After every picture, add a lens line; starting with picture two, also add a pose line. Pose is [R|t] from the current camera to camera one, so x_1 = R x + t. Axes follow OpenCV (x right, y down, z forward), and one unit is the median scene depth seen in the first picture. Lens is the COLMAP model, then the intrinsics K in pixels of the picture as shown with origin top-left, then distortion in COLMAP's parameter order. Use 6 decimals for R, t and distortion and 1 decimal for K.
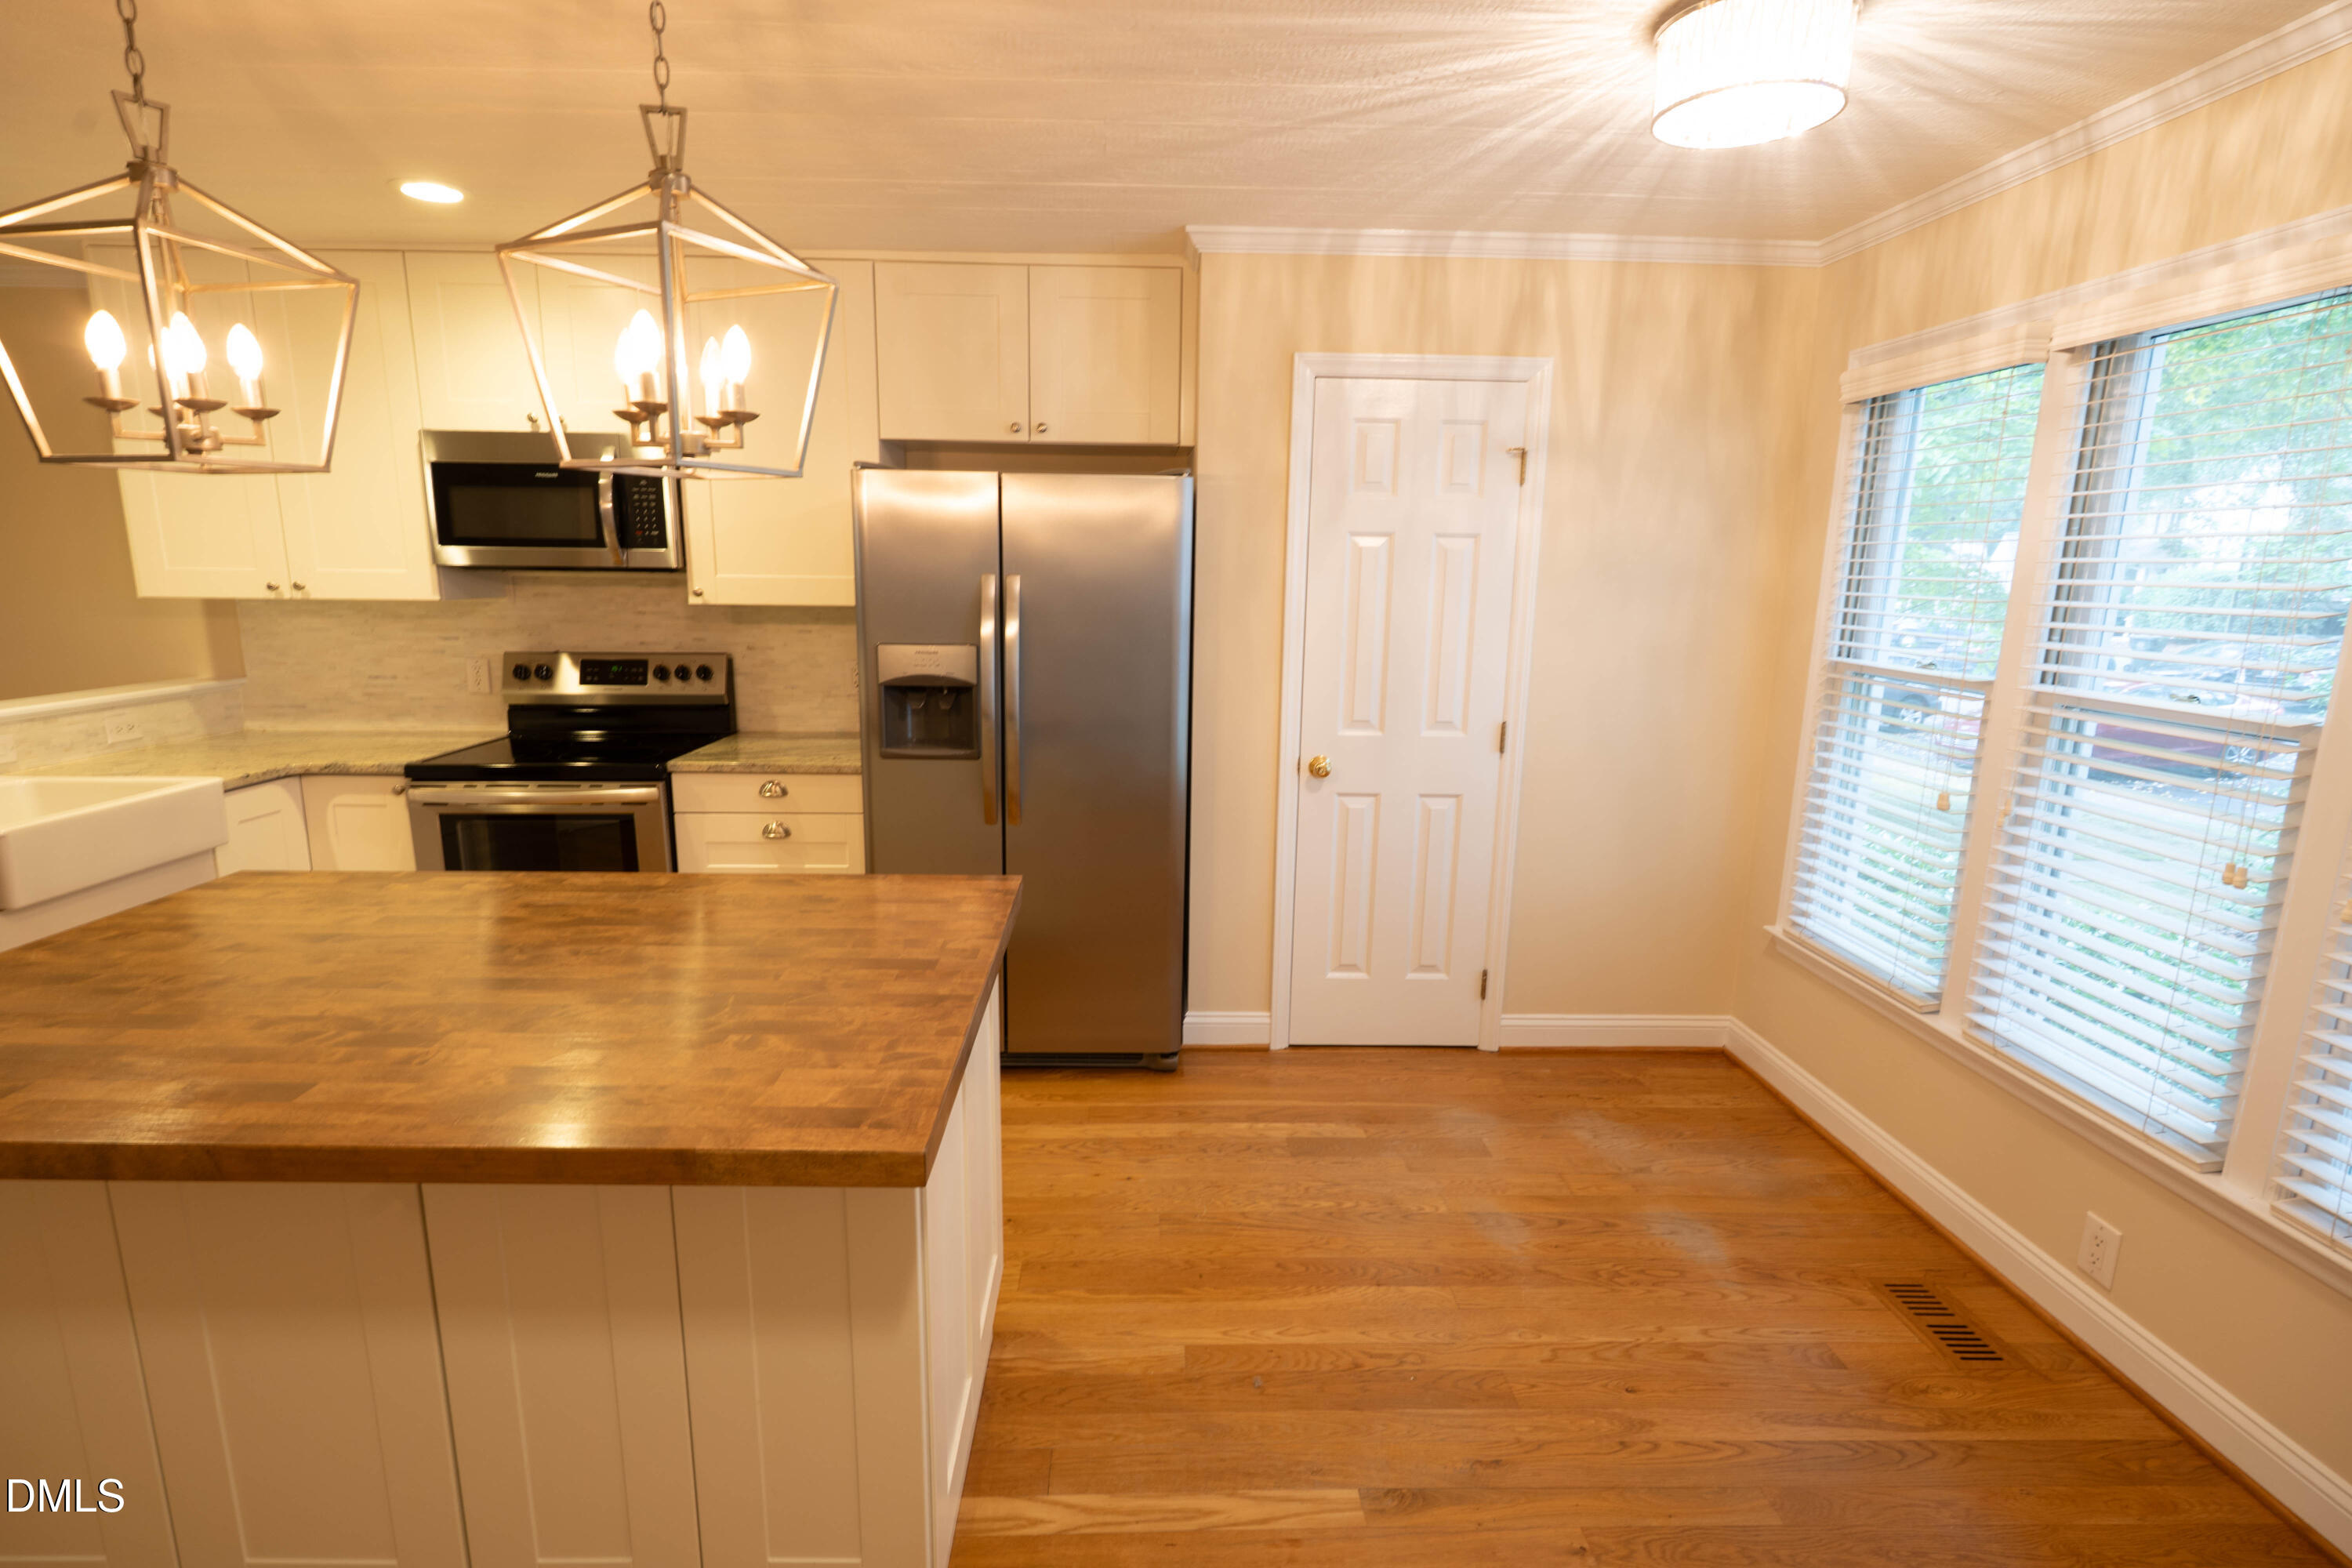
lens RADIAL K [[1118.0, 0, 1157.6], [0, 1118.0, 788.7], [0, 0, 1]] dist [-0.006113, 0.001332]
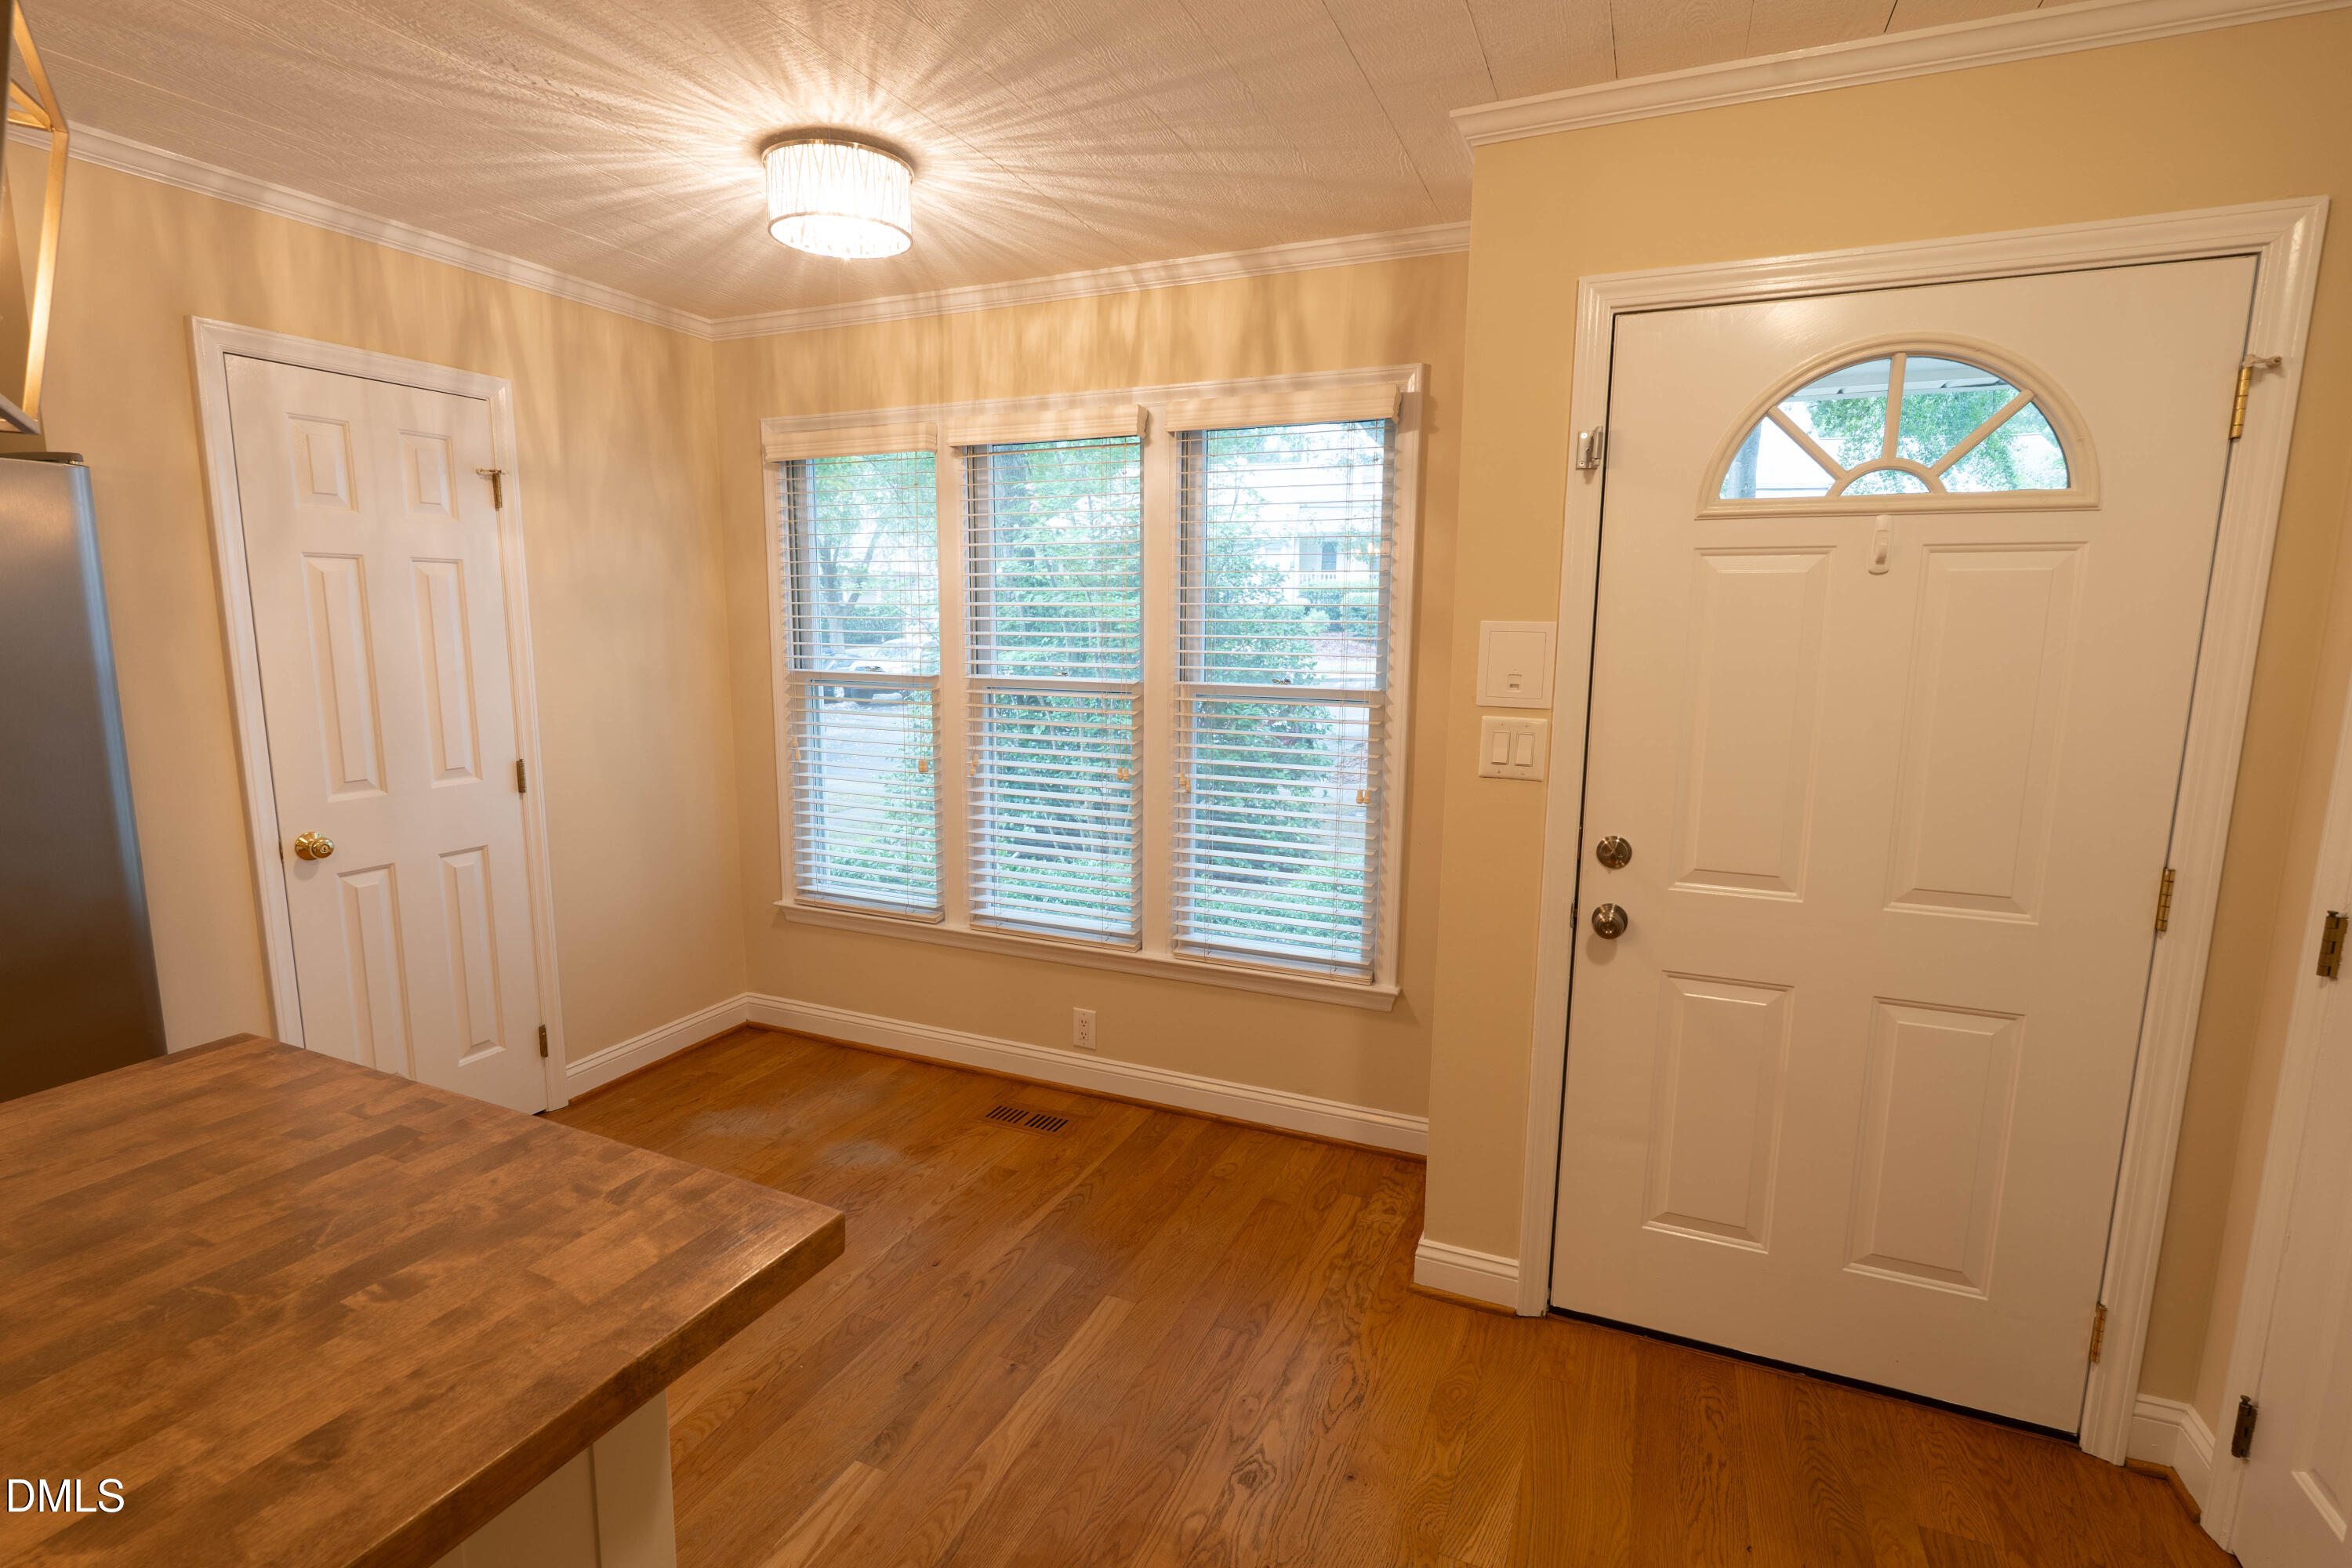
lens RADIAL K [[1118.0, 0, 1159.2], [0, 1118.0, 788.2], [0, 0, 1]] dist [-0.006113, 0.001332]
pose [[0.426788, -0.151449, 0.891580, -0.349531], [0.179031, 0.980515, 0.080856, -0.018622], [-0.886453, 0.125112, 0.445587, 0.126324]]
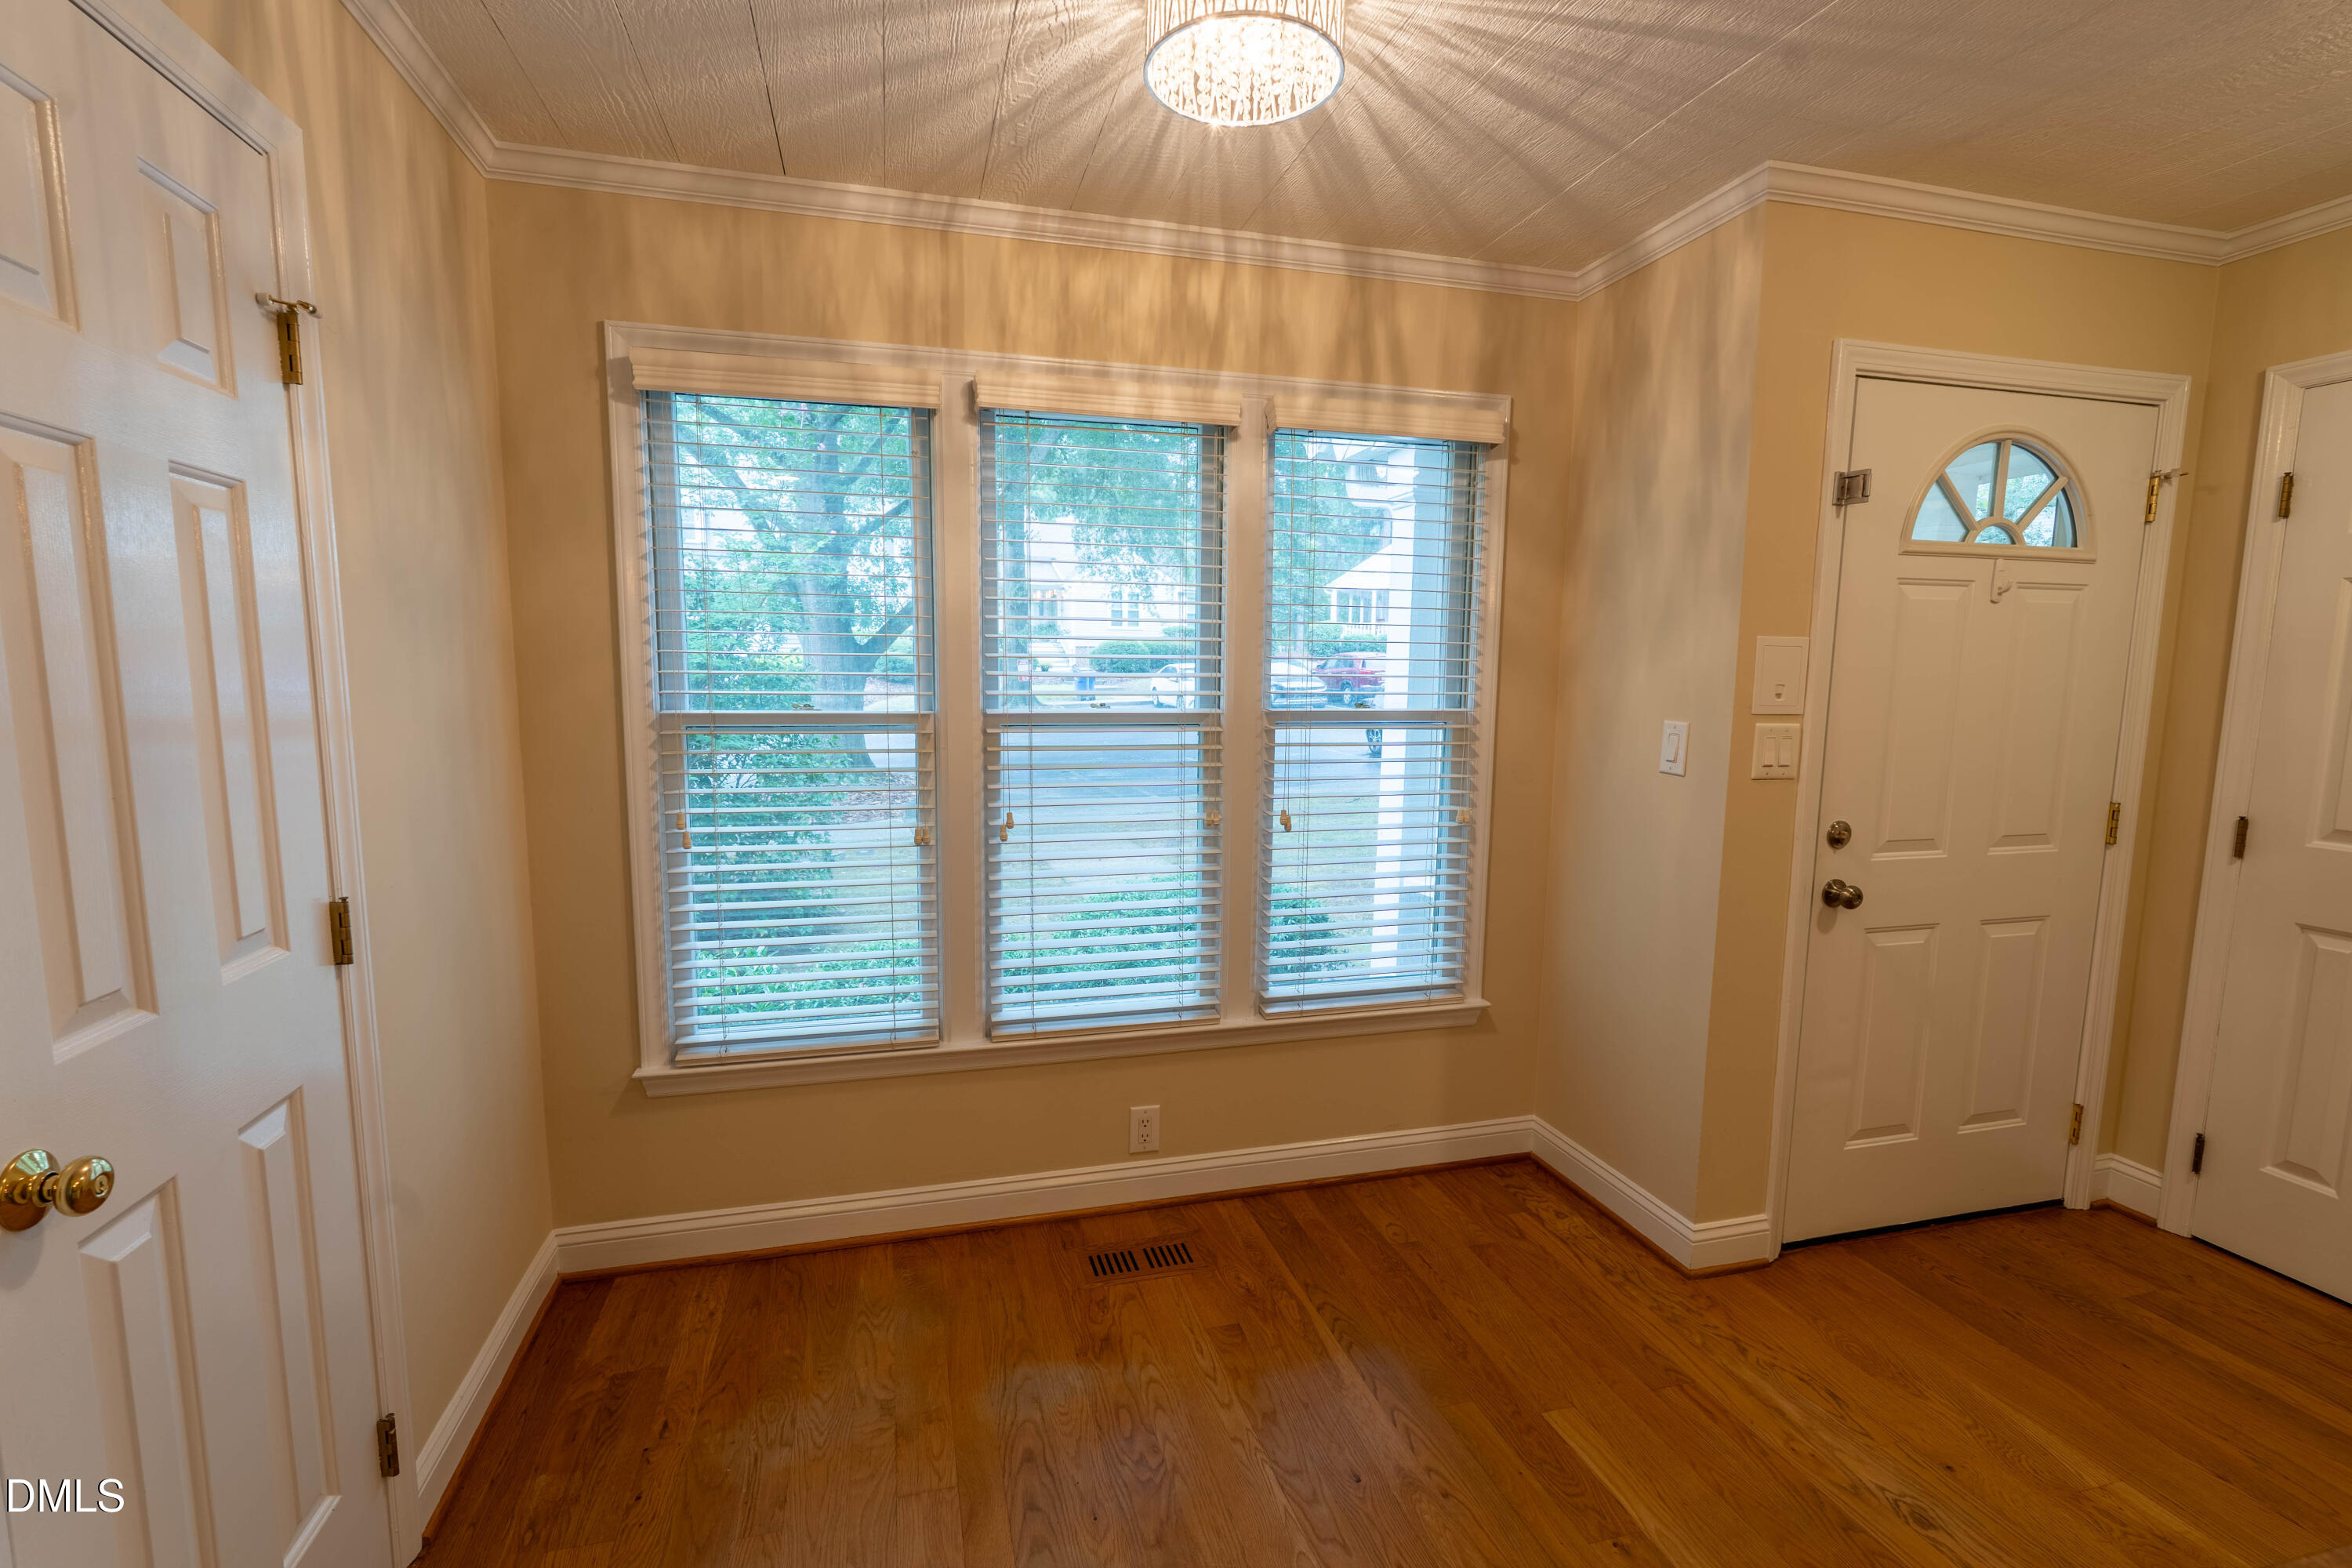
lens RADIAL K [[1031.0, 0, 1158.4], [0, 1031.0, 787.8], [0, 0, 1]] dist [-0.004331, 0.000514]
pose [[-0.232766, -0.128313, 0.964031, -0.204904], [0.182026, 0.967993, 0.172791, -0.135331], [-0.955346, 0.215699, -0.201960, 0.872253]]
